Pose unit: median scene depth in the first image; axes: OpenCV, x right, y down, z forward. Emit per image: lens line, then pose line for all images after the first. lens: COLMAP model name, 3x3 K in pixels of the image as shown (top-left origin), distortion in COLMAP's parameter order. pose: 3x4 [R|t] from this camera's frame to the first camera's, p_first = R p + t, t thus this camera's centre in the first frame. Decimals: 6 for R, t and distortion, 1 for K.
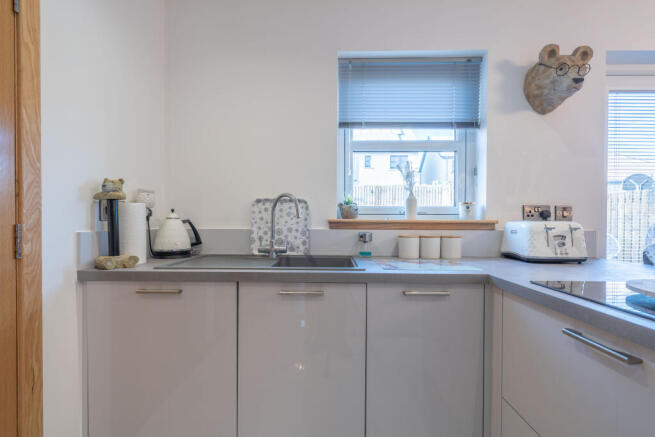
lens RADIAL K [[308.8, 0, 325.0], [0, 308.8, 228.6], [0, 0, 1]] dist [0.002003, 0.000330]
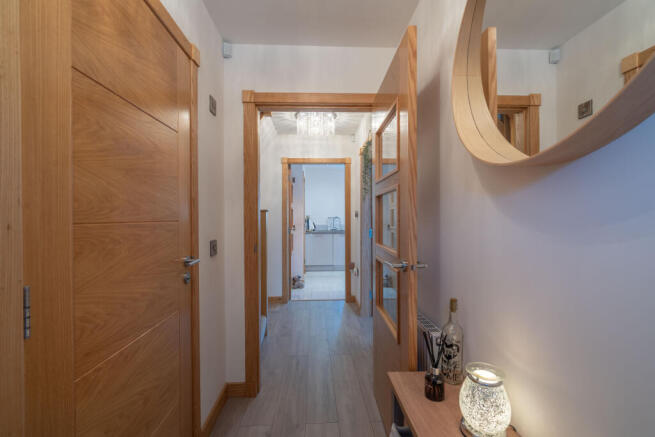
lens RADIAL K [[308.8, 0, 325.0], [0, 308.8, 228.6], [0, 0, 1]] dist [0.002003, 0.000330]
pose [[0.997294, -0.011429, 0.072629, -0.583260], [0.011492, 0.999934, -0.000458, 0.059478], [-0.072619, 0.001292, 0.997359, -3.247597]]
